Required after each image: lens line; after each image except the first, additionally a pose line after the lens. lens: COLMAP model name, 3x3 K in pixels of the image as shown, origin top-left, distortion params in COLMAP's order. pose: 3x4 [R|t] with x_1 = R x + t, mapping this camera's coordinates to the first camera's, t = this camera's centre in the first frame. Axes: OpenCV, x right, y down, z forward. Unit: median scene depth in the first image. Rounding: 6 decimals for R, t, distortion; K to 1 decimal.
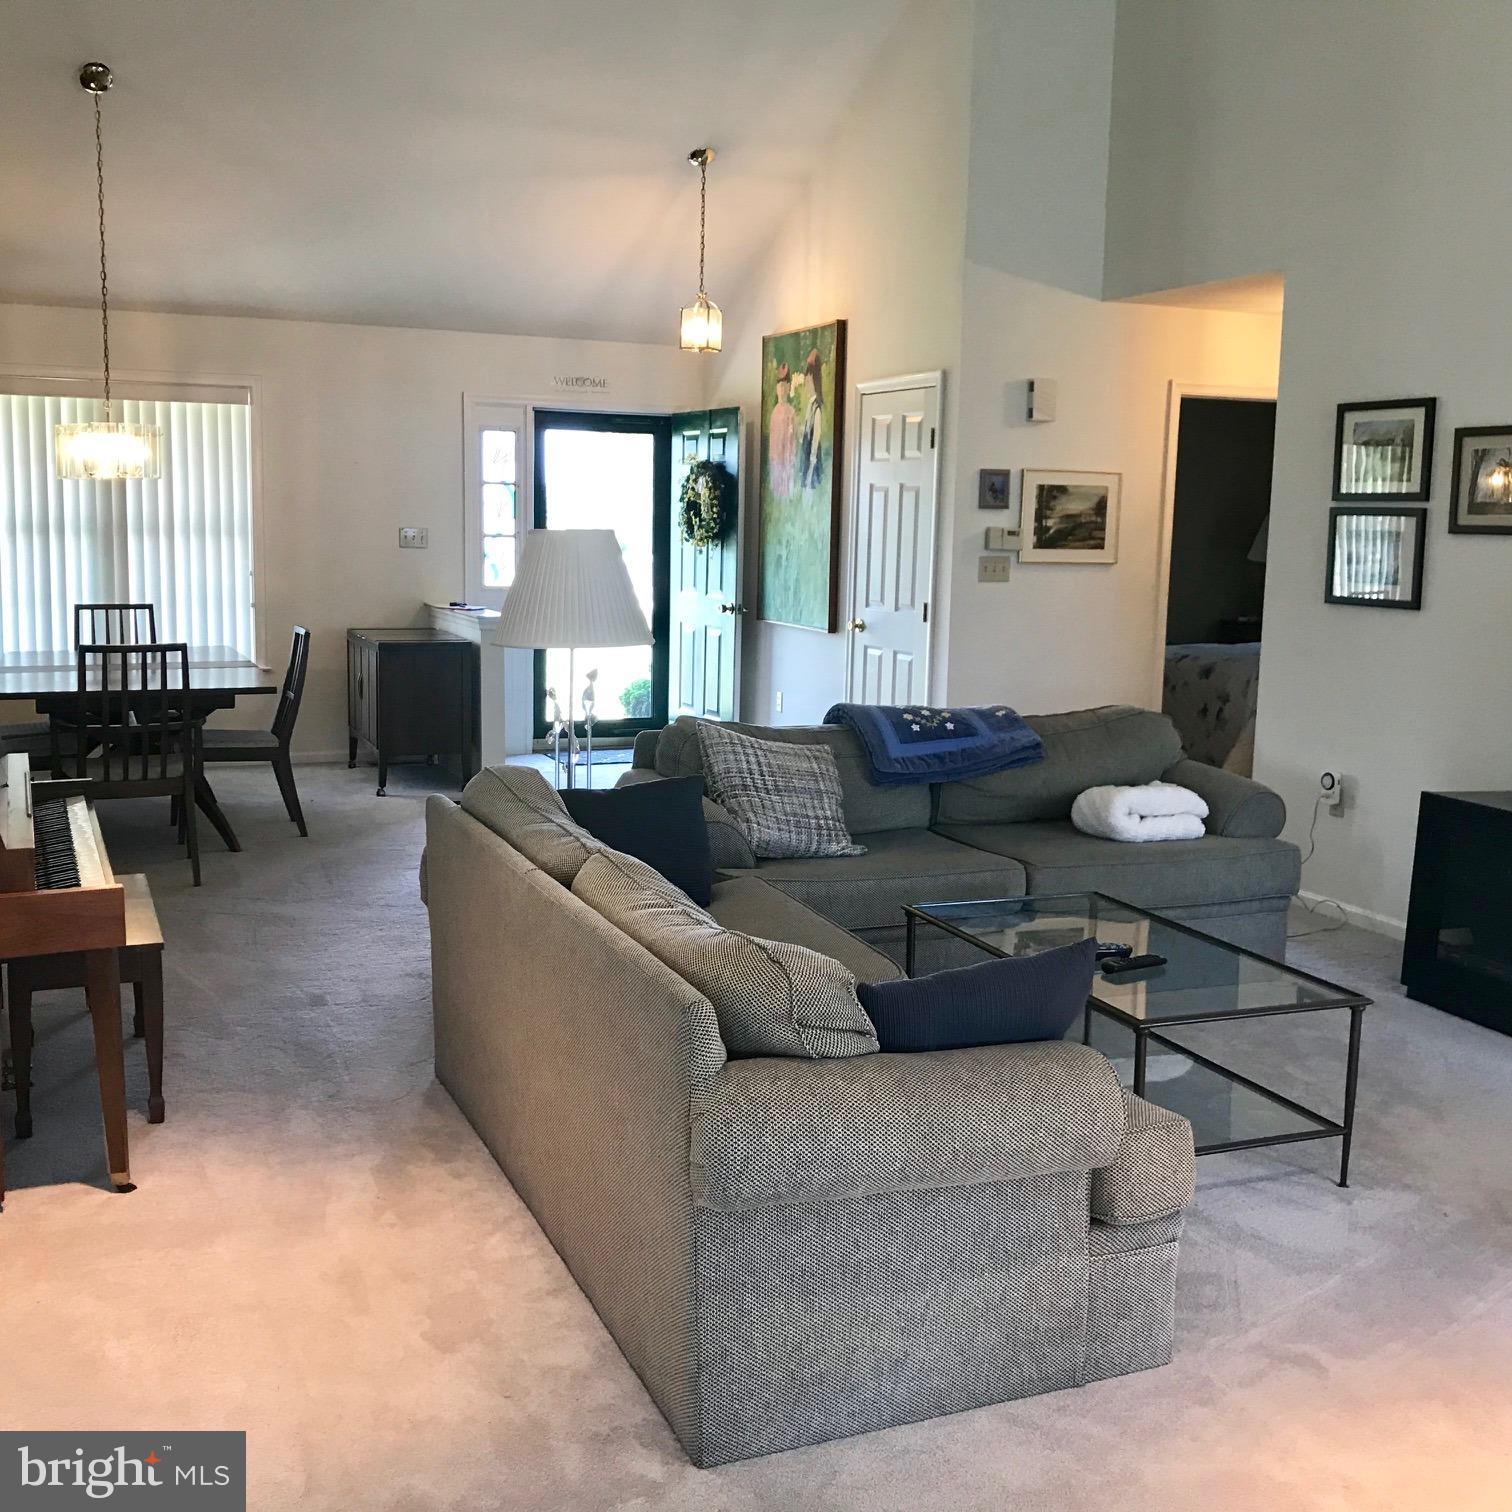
lens RADIAL K [[1682.7, 0, 753.9], [0, 1682.7, 751.5], [0, 0, 1]] dist [-0.010672, 0.000000]
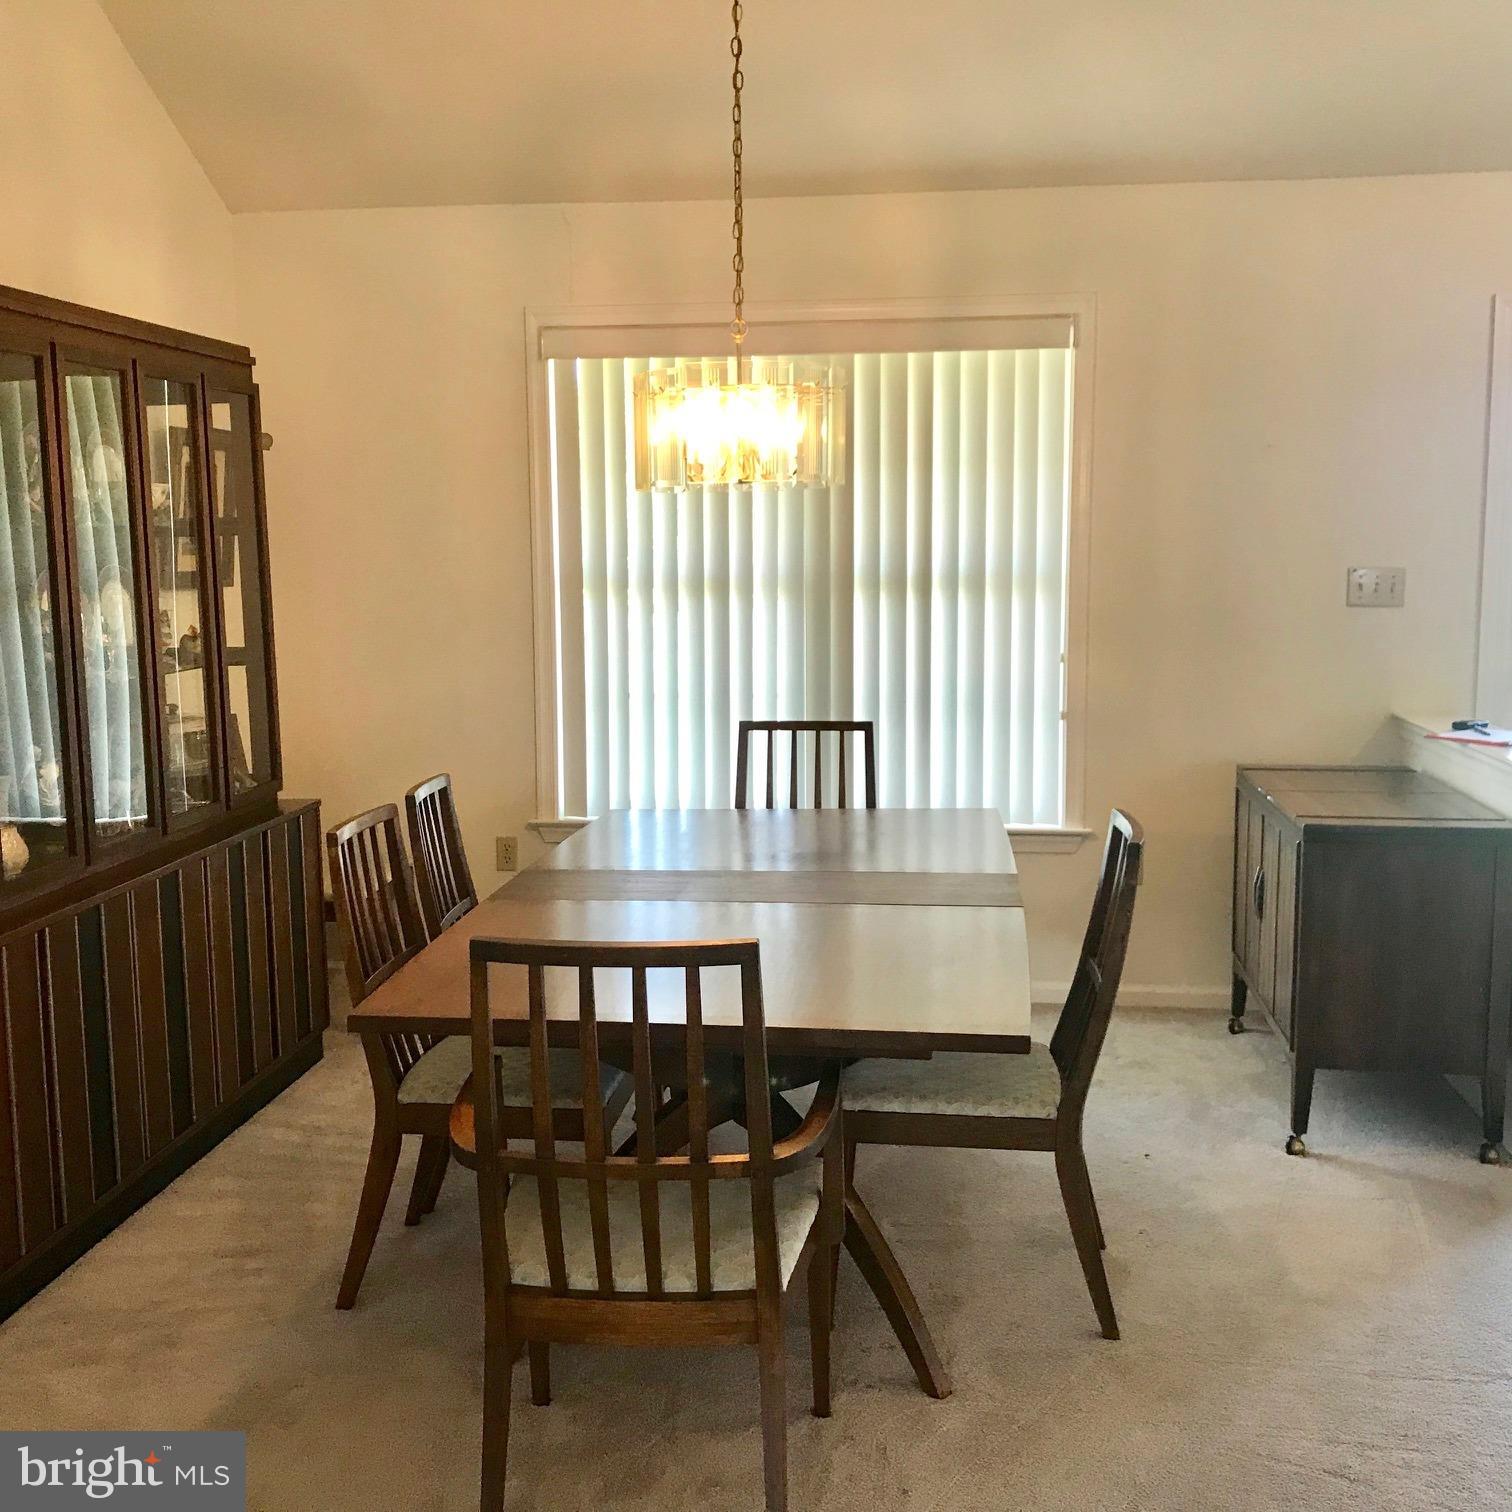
lens RADIAL K [[1682.7, 0, 759.5], [0, 1682.7, 753.0], [0, 0, 1]] dist [-0.010672, 0.000000]
pose [[0.870699, 0.034258, -0.490621, -0.120810], [-0.042314, 0.999090, -0.005330, -0.070661], [0.489992, 0.025401, 0.871357, 0.496124]]
